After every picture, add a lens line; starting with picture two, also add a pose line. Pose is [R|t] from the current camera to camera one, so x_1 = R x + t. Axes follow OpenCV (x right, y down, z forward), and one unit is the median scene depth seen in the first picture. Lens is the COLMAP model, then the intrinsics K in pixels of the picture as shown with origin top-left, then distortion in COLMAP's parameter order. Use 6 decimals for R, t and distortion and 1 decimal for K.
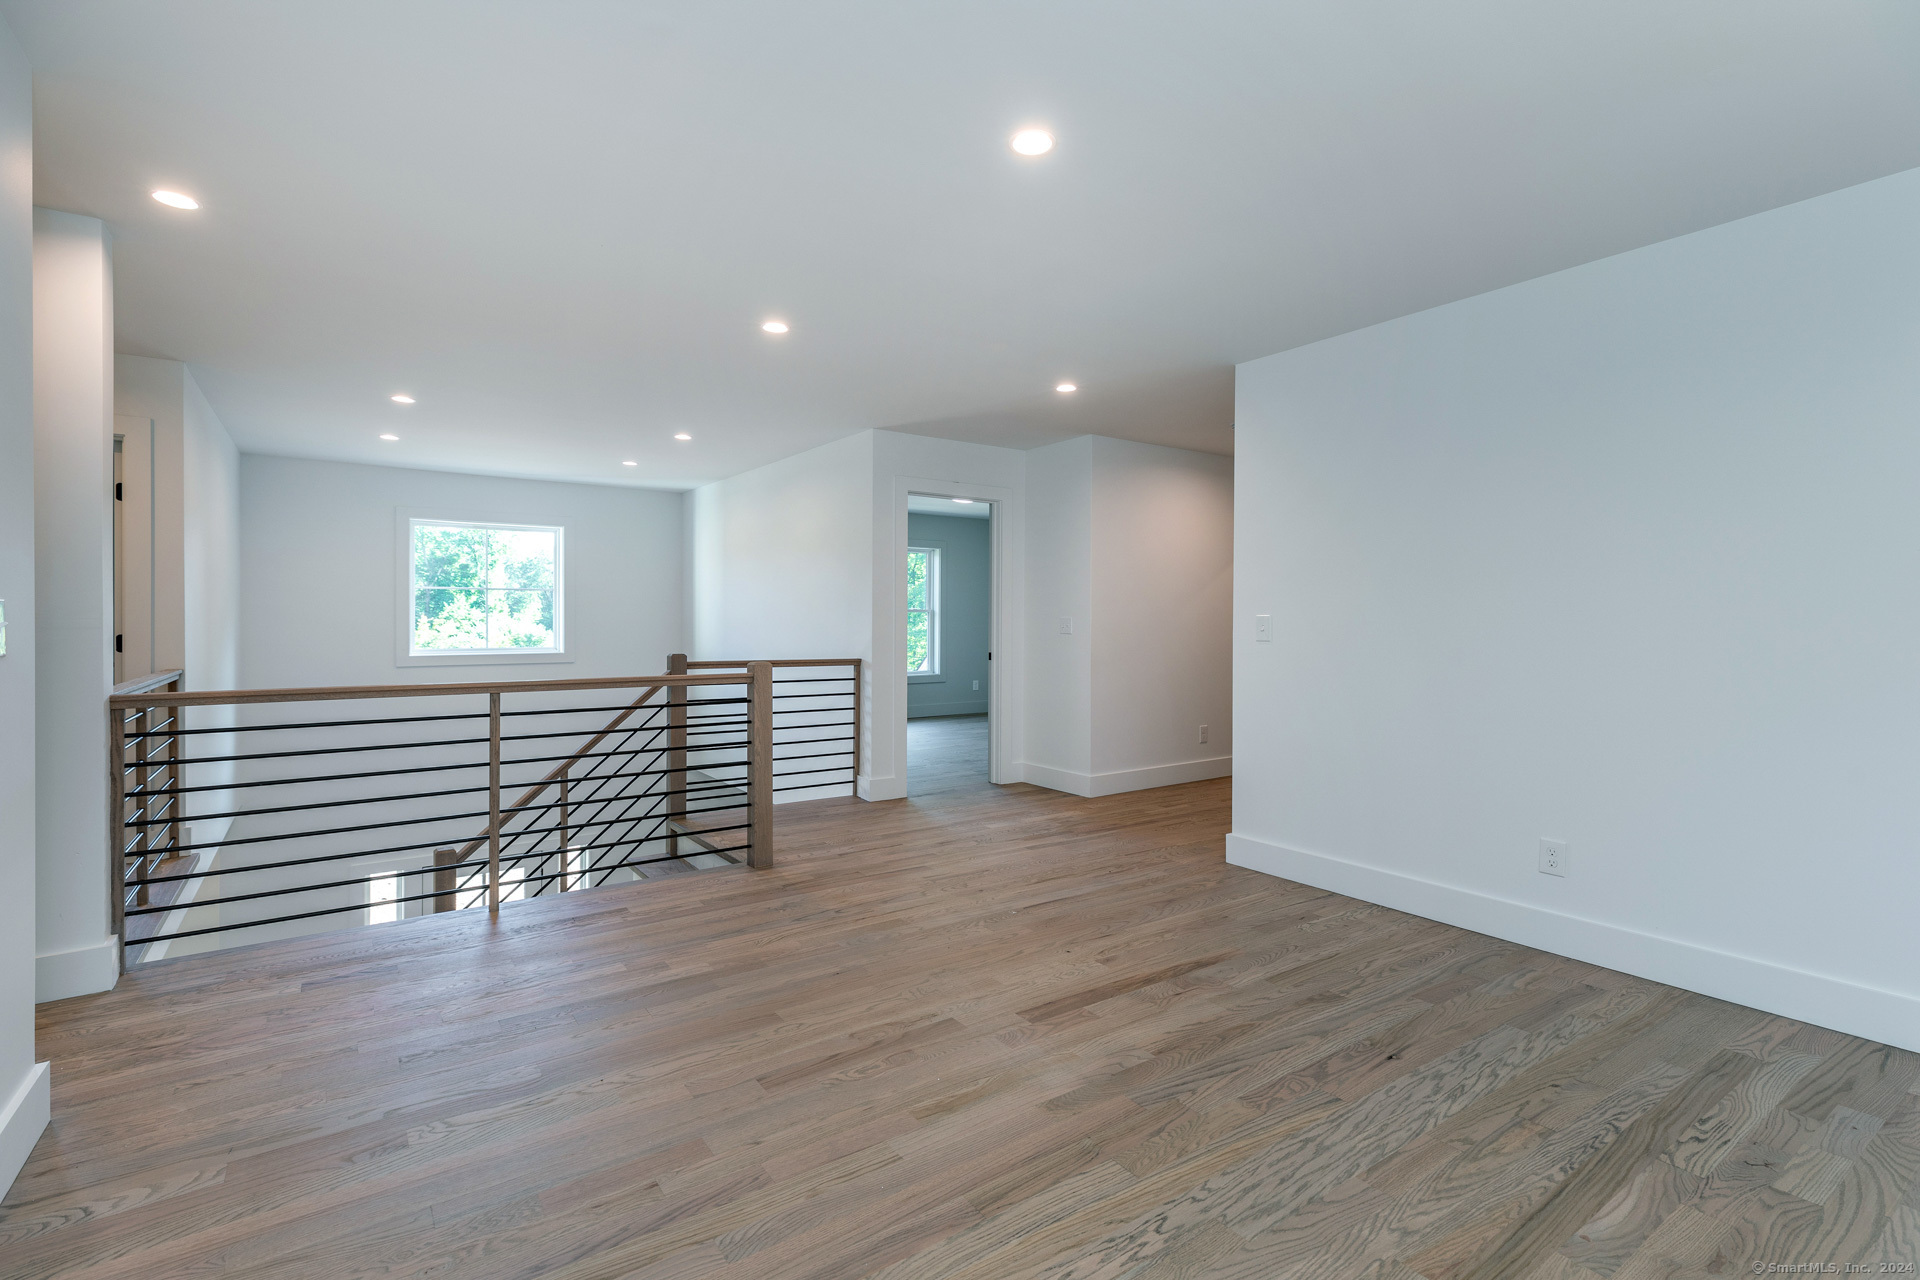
lens RADIAL K [[868.9, 0, 969.5], [0, 868.9, 636.7], [0, 0, 1]] dist [0.021972, -0.002593]
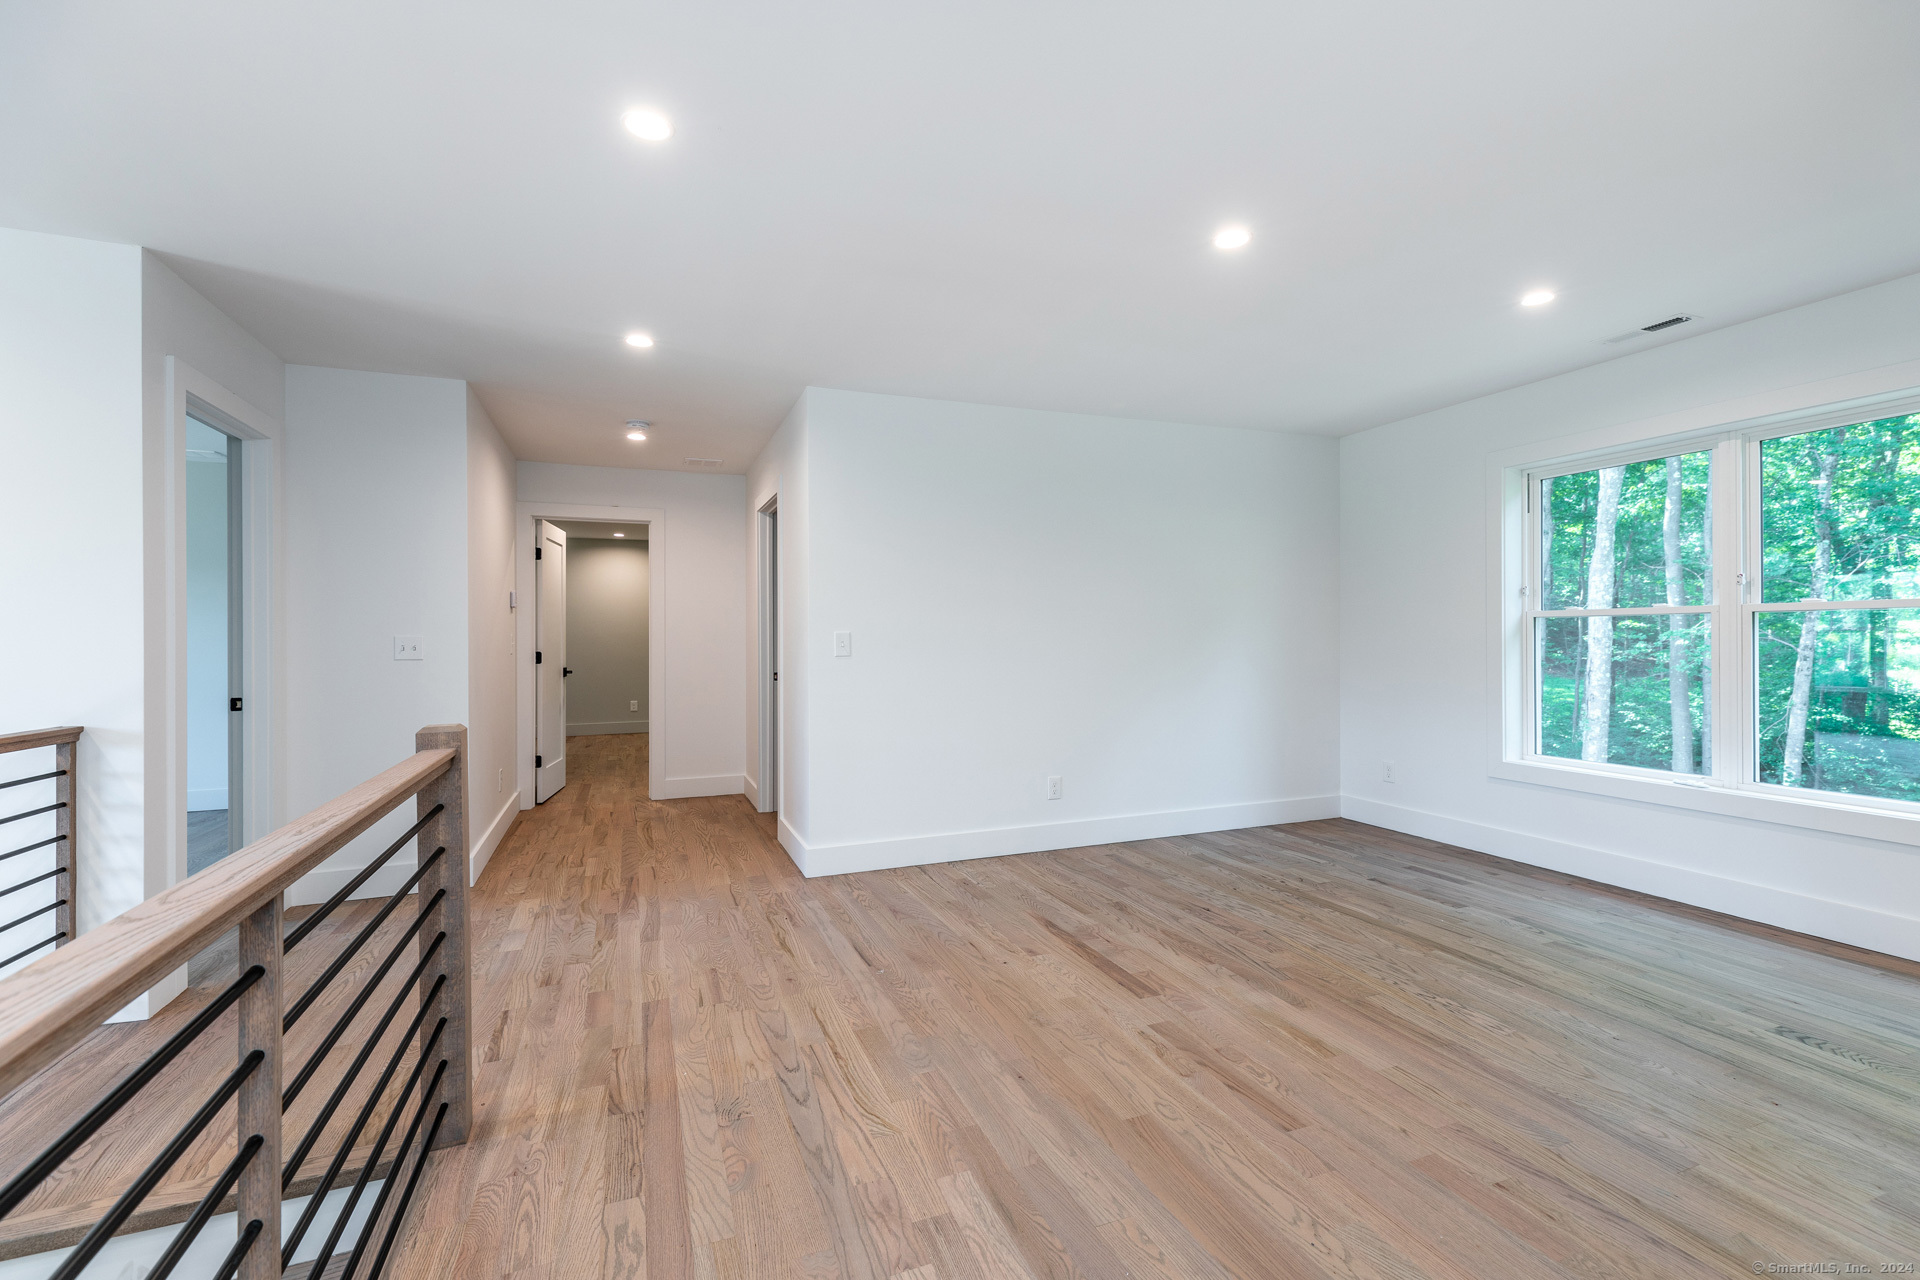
lens RADIAL K [[868.9, 0, 972.1], [0, 868.9, 630.6], [0, 0, 1]] dist [0.021972, -0.002593]
pose [[0.233689, -0.000056, 0.972311, -0.932296], [0.024782, 0.999675, -0.005898, -0.024489], [-0.971996, 0.025475, 0.233615, 0.825950]]
